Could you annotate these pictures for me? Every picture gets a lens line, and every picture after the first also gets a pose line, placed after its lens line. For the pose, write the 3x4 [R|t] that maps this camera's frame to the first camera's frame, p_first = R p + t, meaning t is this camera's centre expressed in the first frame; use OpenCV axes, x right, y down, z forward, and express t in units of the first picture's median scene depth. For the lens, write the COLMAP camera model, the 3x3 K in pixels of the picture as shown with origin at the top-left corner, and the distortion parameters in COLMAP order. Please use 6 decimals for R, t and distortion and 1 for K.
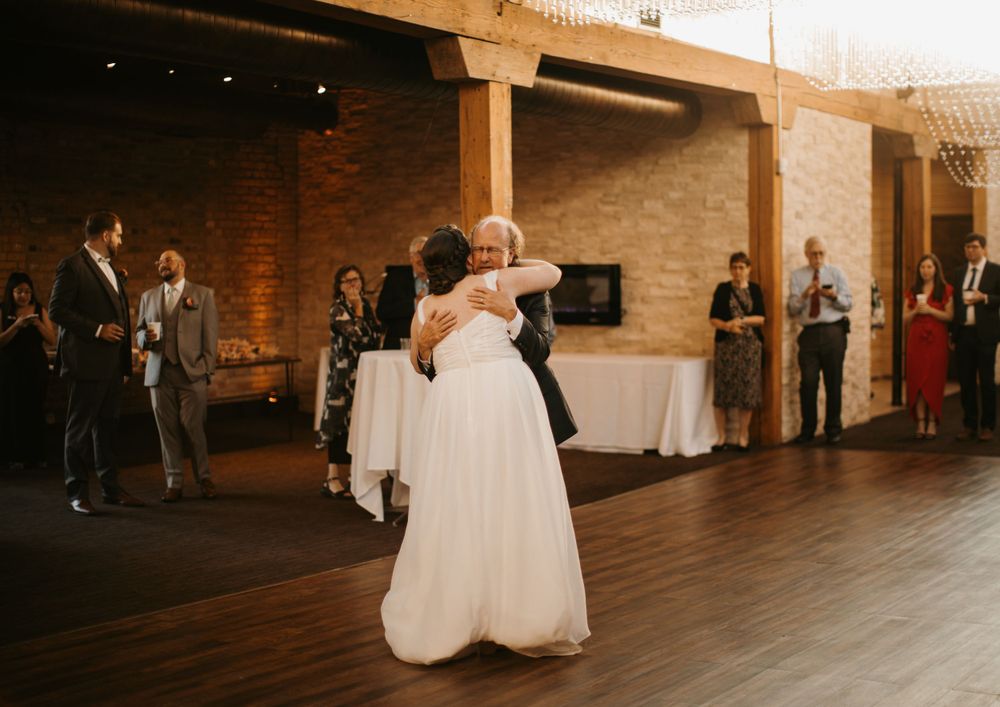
lens RADIAL K [[1678.1, 0, 495.9], [0, 1678.1, 360.0], [0, 0, 1]] dist [-0.120288, 0.000000]
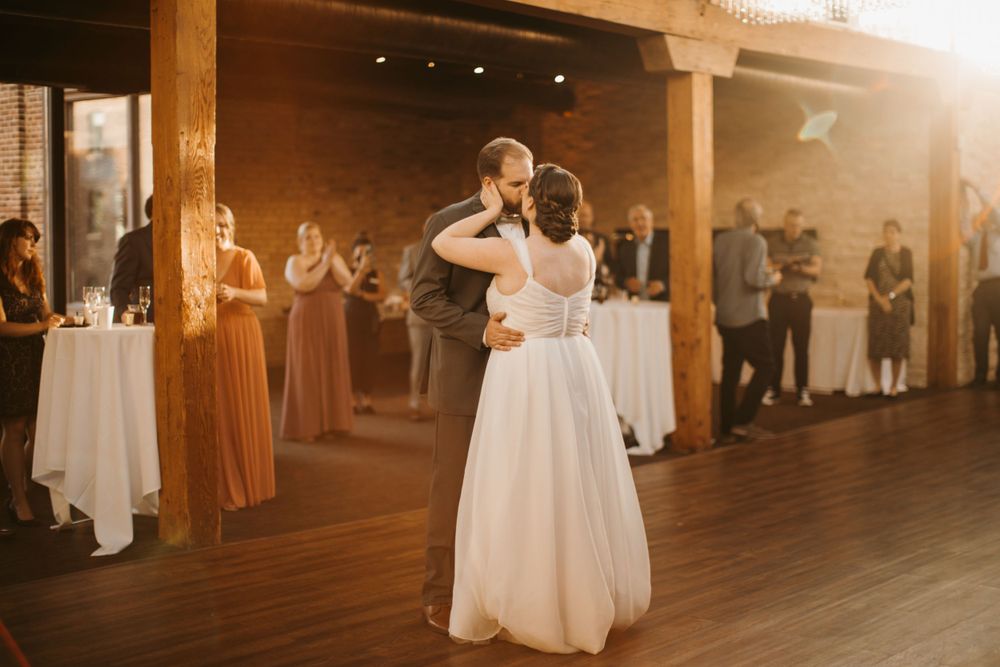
lens RADIAL K [[1468.2, 0, 497.1], [0, 1468.2, 332.9], [0, 0, 1]] dist [-0.102237, 0.000000]
pose [[0.987392, 0.013346, -0.157733, 0.018486], [-0.010897, 0.999806, 0.016380, 0.000560], [0.157921, -0.014455, 0.987346, -0.026905]]
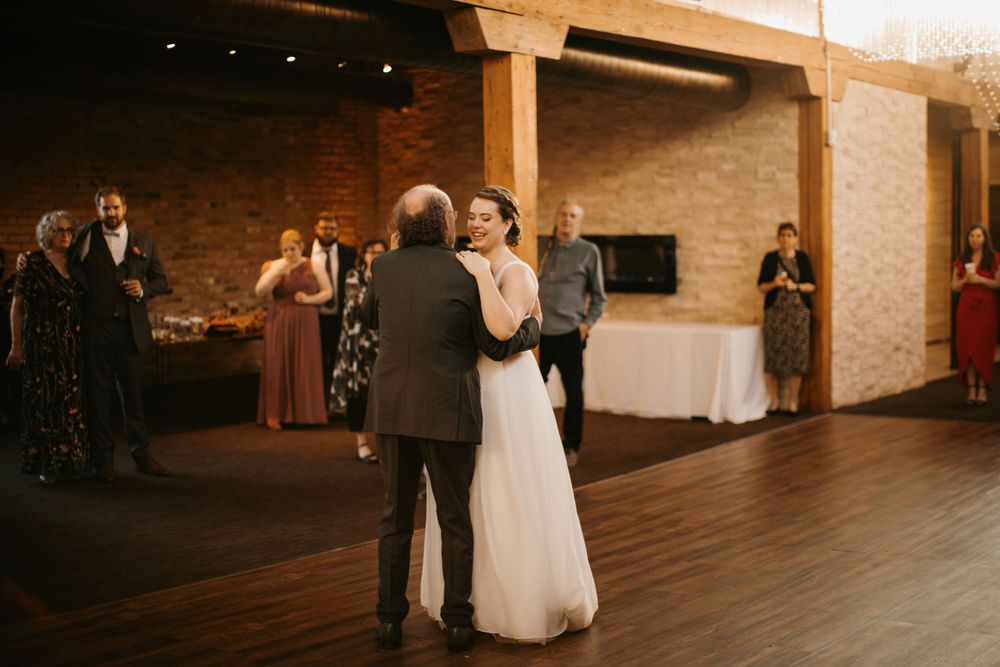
lens RADIAL K [[1468.2, 0, 501.1], [0, 1468.2, 315.7], [0, 0, 1]] dist [-0.102237, 0.000000]
pose [[0.996321, 0.000398, -0.085695, 0.048841], [-0.000330, 1.000000, 0.000802, -0.008467], [0.085696, -0.000770, 0.996321, 0.100045]]
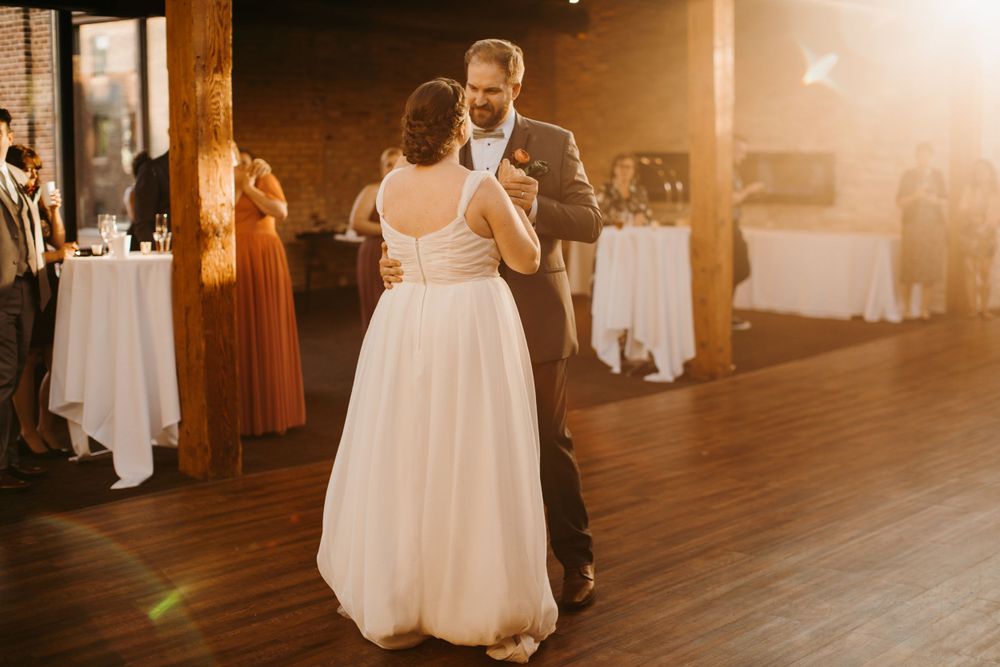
lens RADIAL K [[1468.2, 0, 498.9], [0, 1468.2, 332.3], [0, 0, 1]] dist [-0.102237, 0.000000]
pose [[0.986937, 0.018978, -0.159985, 0.010835], [-0.008054, 0.997608, 0.068652, -0.001098], [0.160906, -0.066467, 0.984729, -0.019063]]
